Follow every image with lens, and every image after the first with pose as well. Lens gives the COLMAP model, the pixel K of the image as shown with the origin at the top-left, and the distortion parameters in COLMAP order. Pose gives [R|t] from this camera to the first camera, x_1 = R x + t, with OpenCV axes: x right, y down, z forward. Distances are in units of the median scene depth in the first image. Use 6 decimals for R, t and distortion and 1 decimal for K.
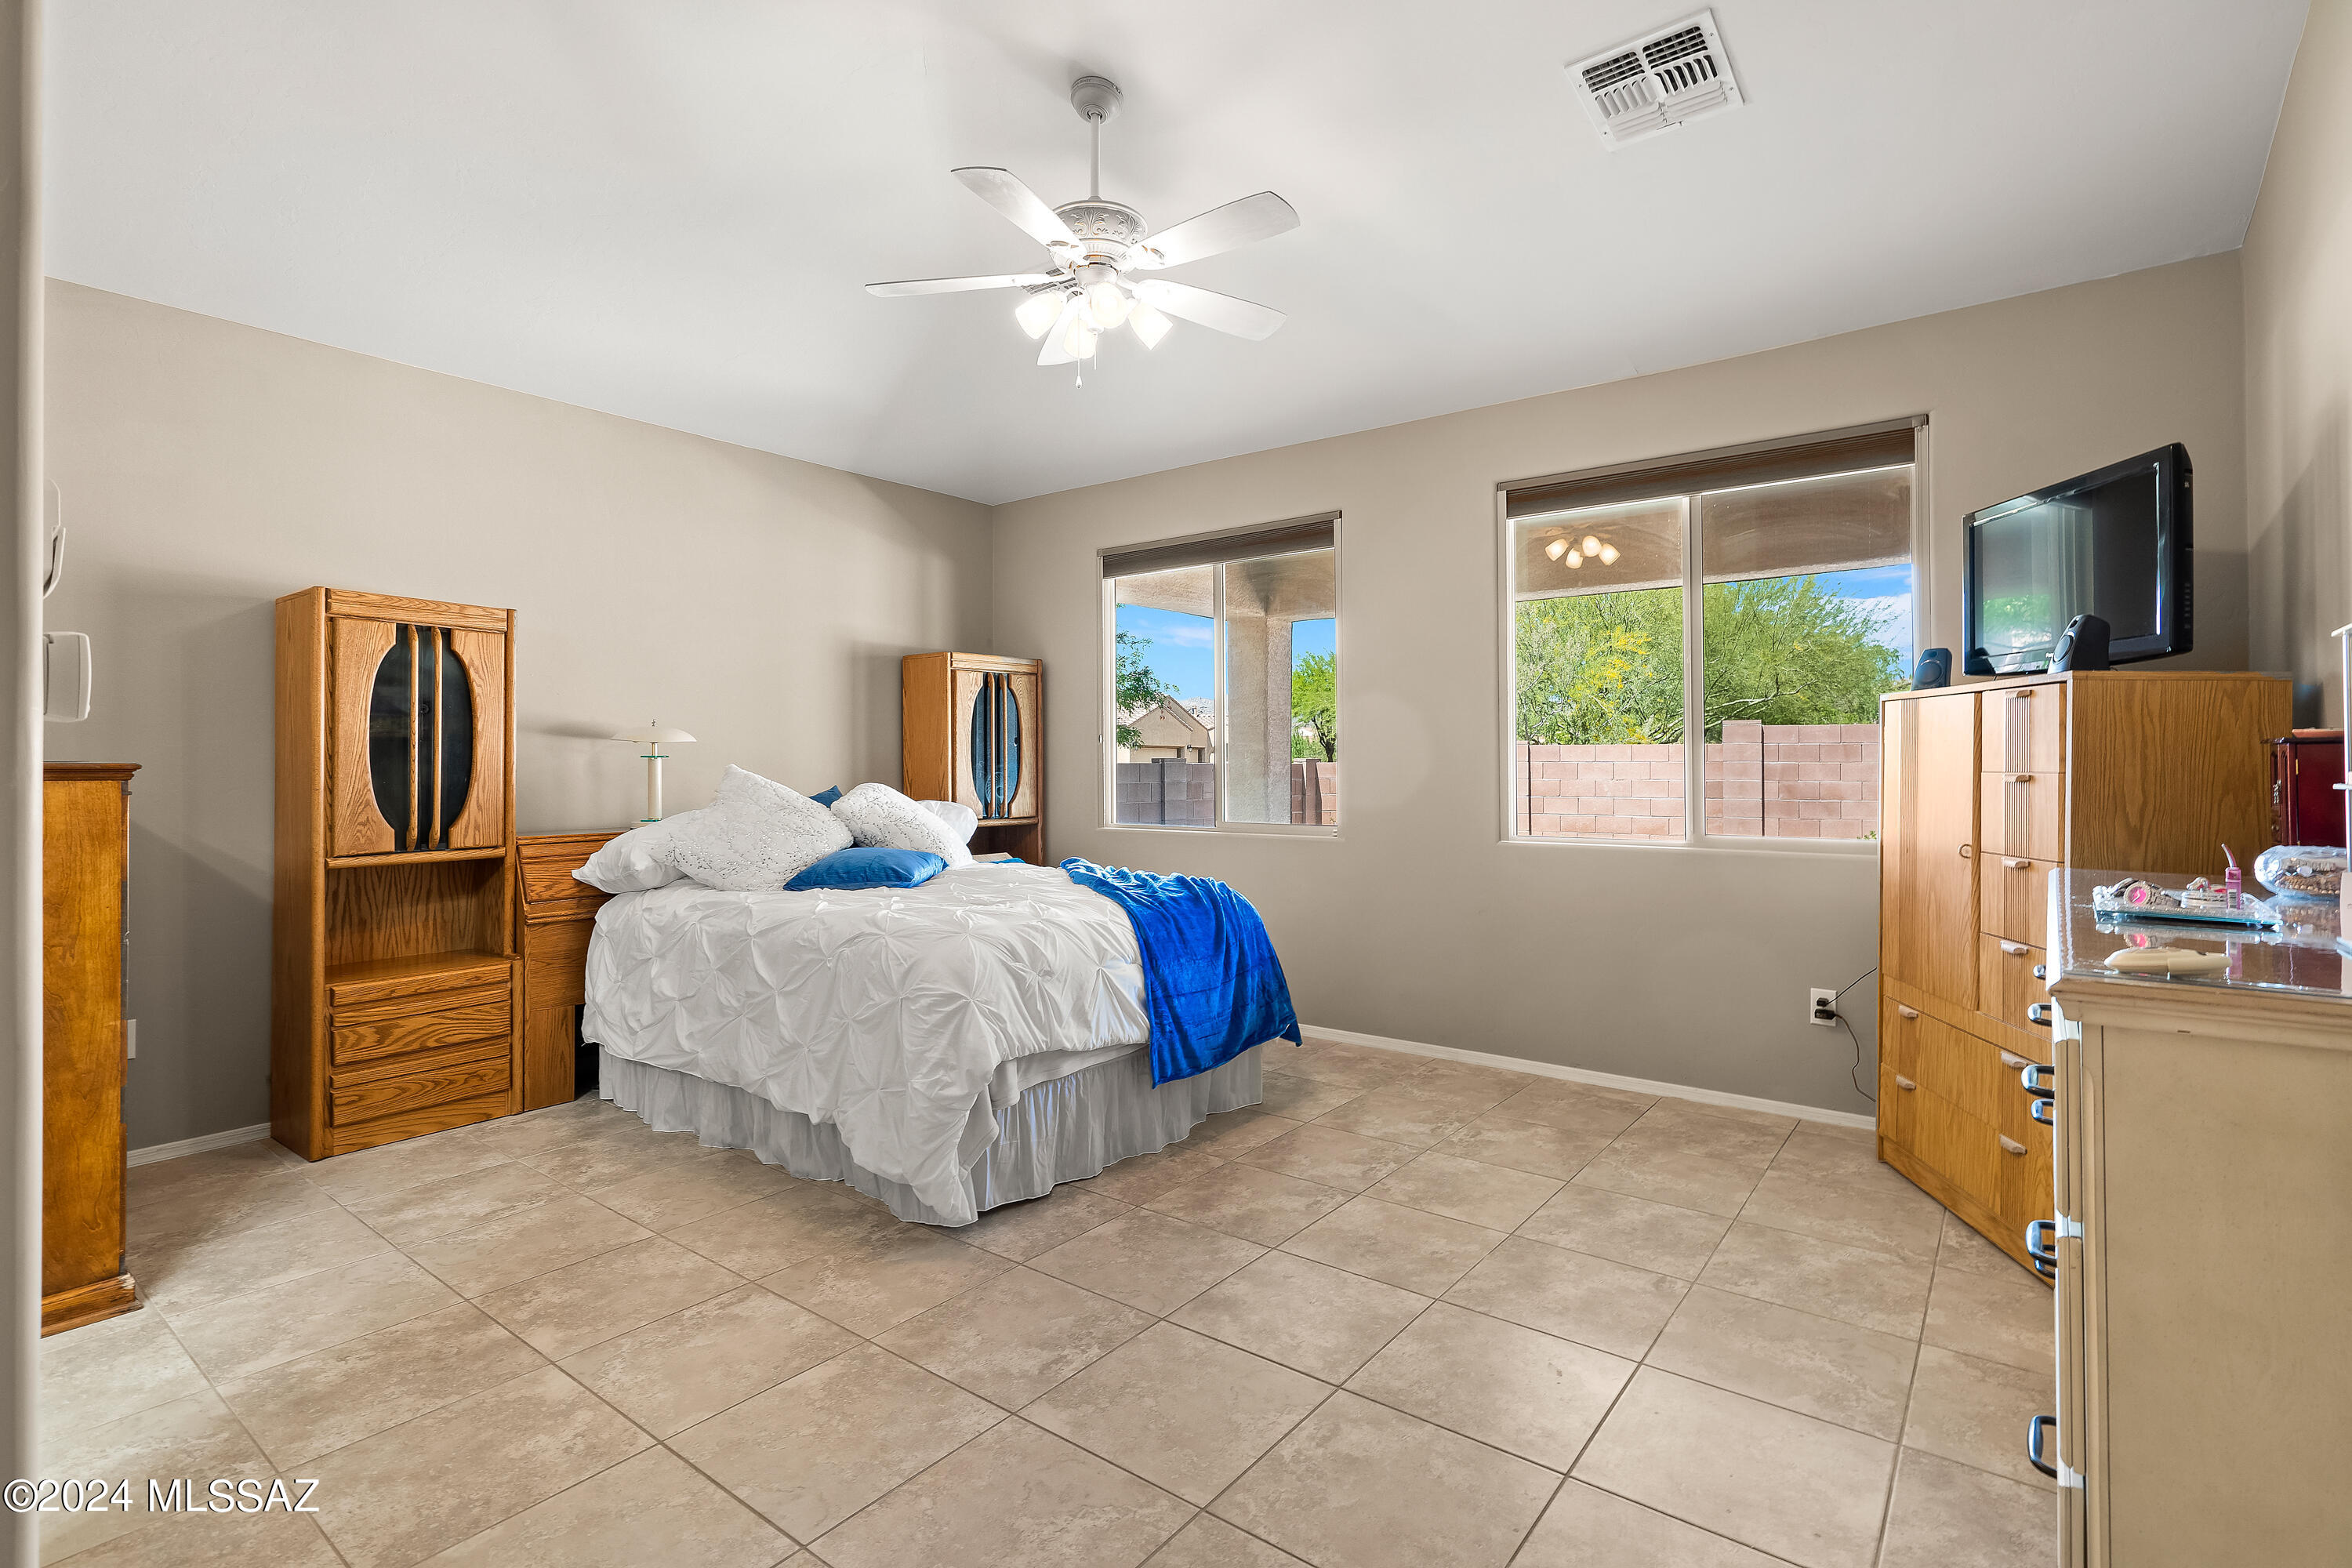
lens RADIAL K [[1087.2, 0, 1187.2], [0, 1087.2, 770.0], [0, 0, 1]] dist [-0.005711, 0.002795]
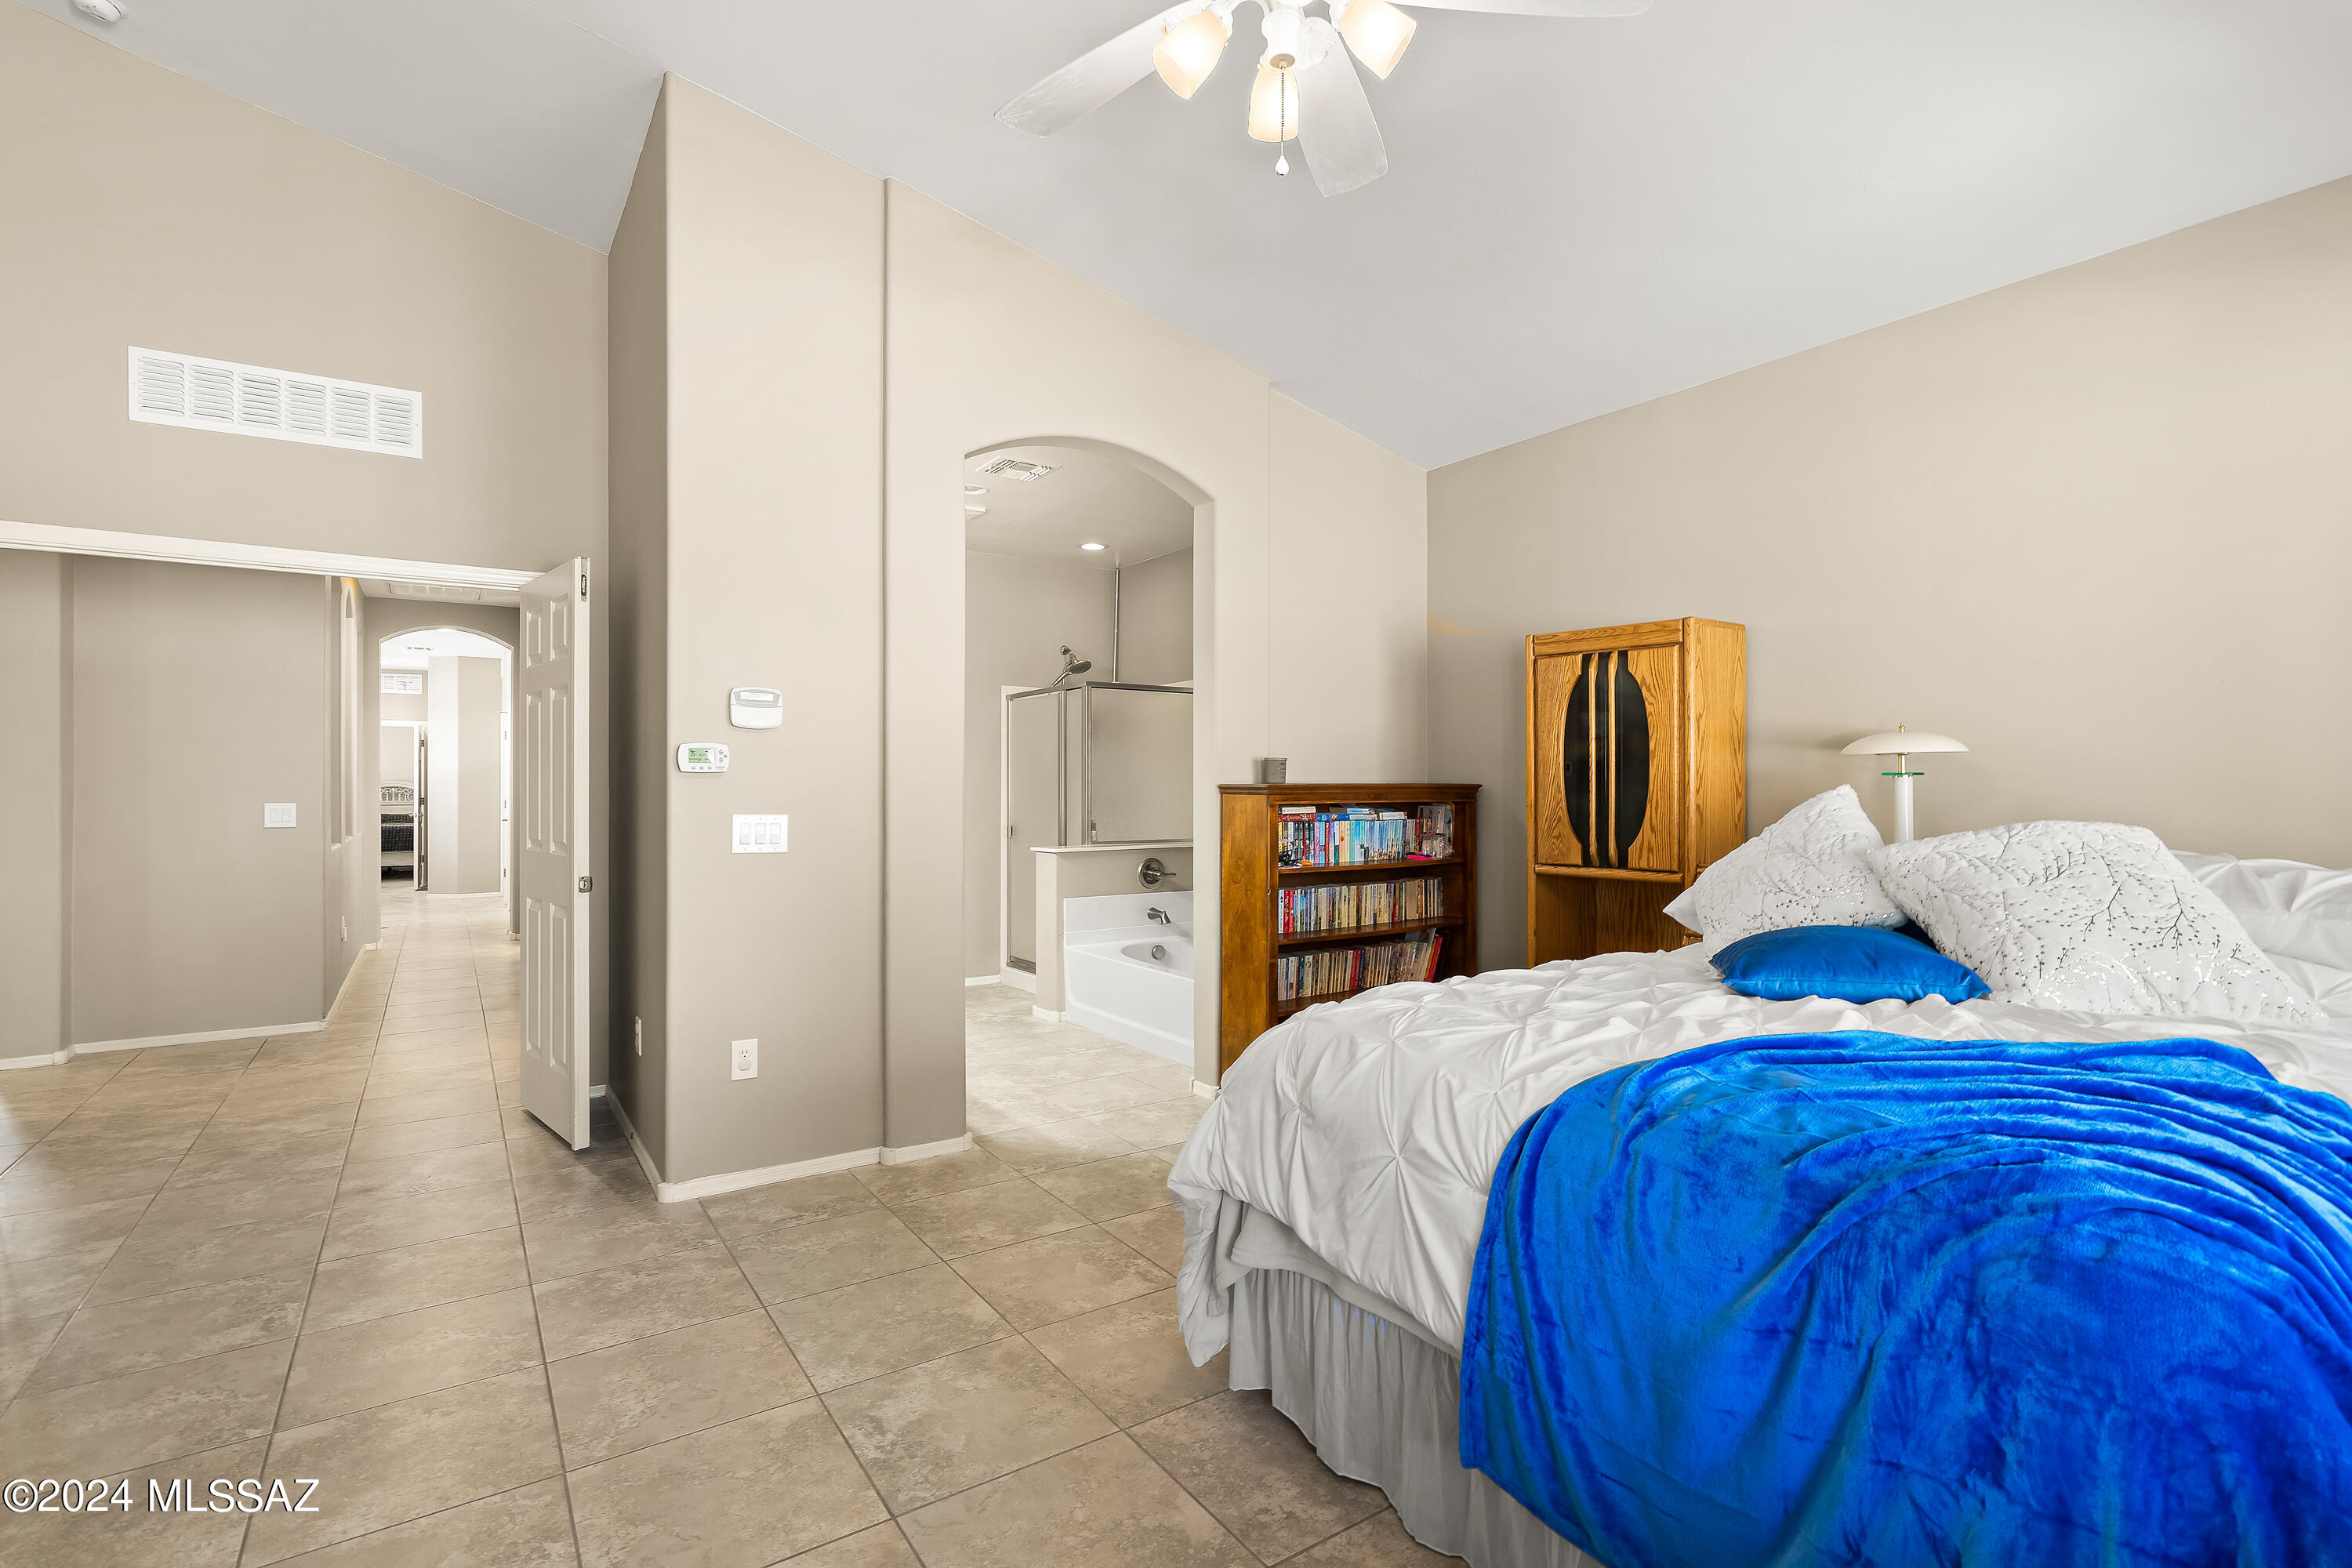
lens RADIAL K [[1087.2, 0, 1184.5], [0, 1087.2, 779.8], [0, 0, 1]] dist [-0.005711, 0.002795]
pose [[-0.303981, -0.007705, -0.952647, 0.433966], [-0.007506, 0.999956, -0.005693, -0.000885], [0.952649, 0.005420, -0.304025, 0.970594]]
